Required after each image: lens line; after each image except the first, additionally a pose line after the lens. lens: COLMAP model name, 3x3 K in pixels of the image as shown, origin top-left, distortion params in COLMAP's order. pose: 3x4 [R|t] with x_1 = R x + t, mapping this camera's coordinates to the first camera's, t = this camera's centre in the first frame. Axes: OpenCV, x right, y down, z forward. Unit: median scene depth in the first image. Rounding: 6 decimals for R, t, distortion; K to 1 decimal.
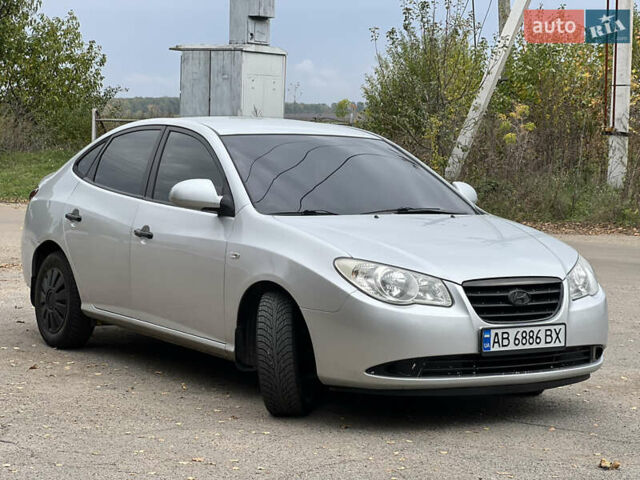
lens RADIAL K [[1434.8, 0, 320.0], [0, 1434.8, 240.0], [0, 0, 1]] dist [-0.113873, 5.408613]
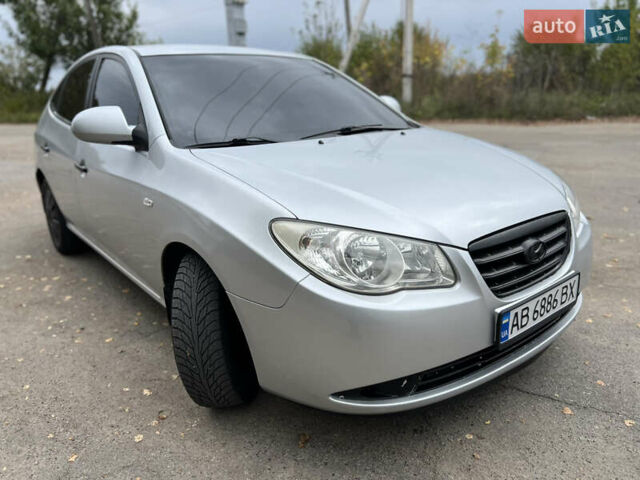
lens RADIAL K [[482.6, 0, 320.0], [0, 482.6, 240.0], [0, 0, 1]] dist [0.051972, -0.055763]
pose [[0.994609, -0.077314, 0.069111, 0.016339], [0.059683, 0.971782, 0.228204, -0.026699], [-0.084804, -0.222849, 0.971157, 0.770202]]
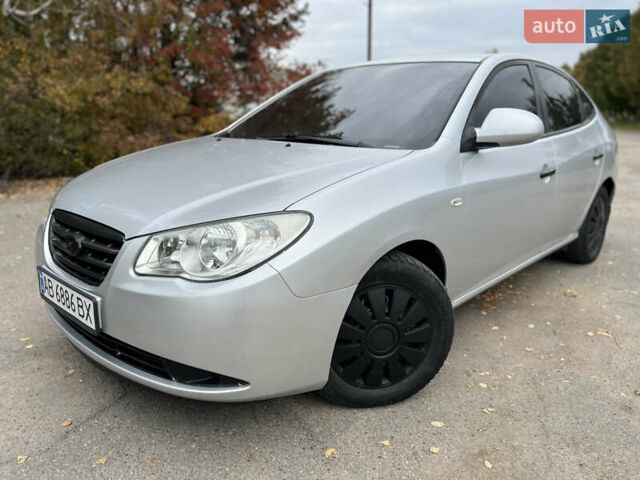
lens RADIAL K [[482.6, 0, 320.0], [0, 482.6, 240.0], [0, 0, 1]] dist [0.051972, -0.055763]
pose [[0.222051, 0.218912, -0.950143, 0.409101], [-0.070606, 0.975522, 0.208258, -0.024724], [0.972475, 0.020842, 0.232072, 1.060165]]
